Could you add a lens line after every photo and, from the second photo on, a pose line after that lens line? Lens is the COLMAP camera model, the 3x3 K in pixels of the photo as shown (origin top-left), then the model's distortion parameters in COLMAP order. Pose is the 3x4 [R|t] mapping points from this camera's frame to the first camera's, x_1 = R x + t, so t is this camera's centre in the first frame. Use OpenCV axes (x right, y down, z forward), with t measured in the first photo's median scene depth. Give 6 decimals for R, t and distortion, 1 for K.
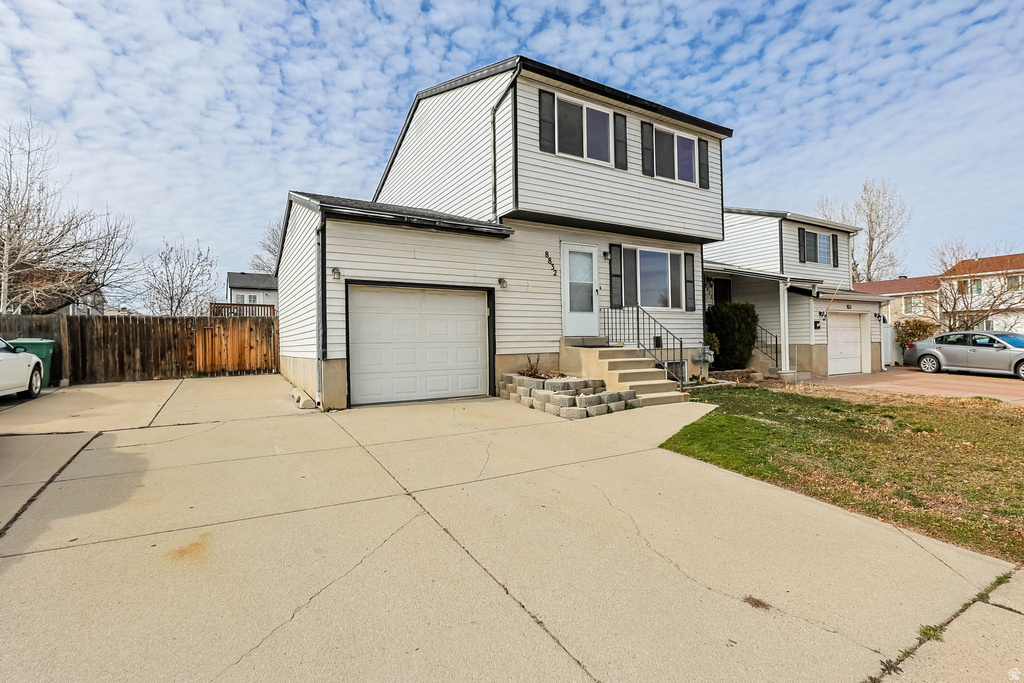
lens RADIAL K [[475.7, 0, 508.7], [0, 475.7, 344.0], [0, 0, 1]] dist [-0.001020, -0.000094]
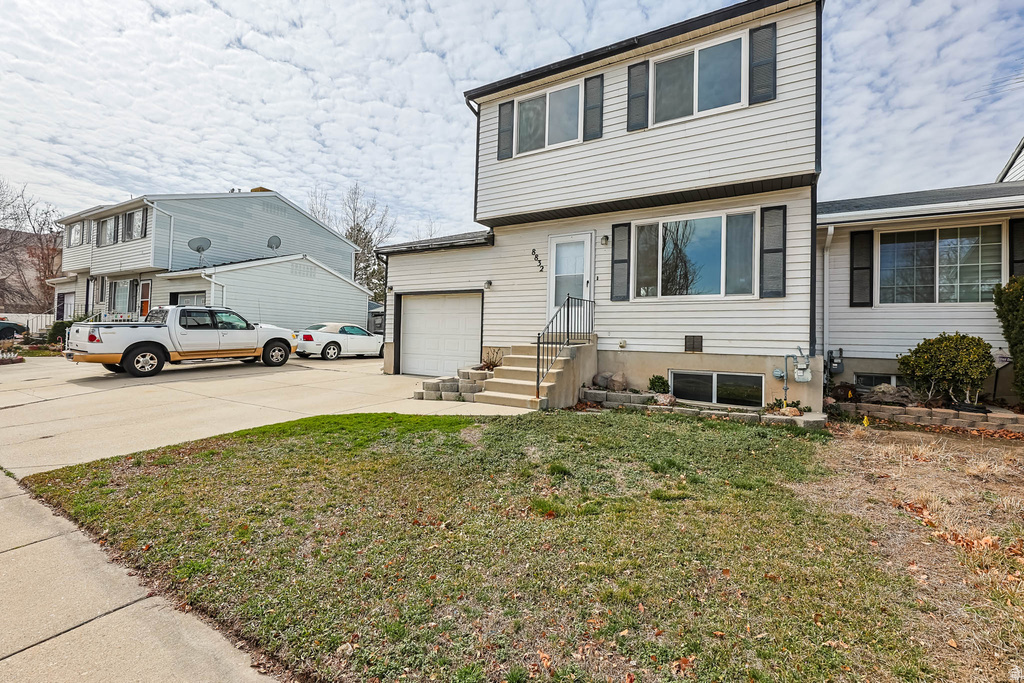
lens RADIAL K [[419.3, 0, 493.4], [0, 419.3, 332.1], [0, 0, 1]] dist [0.000630, -0.002407]
pose [[0.487468, 0.016267, -0.872990, 0.795310], [-0.033838, 0.999427, -0.000272, -0.012214], [0.872485, 0.029673, 0.487739, 0.469335]]
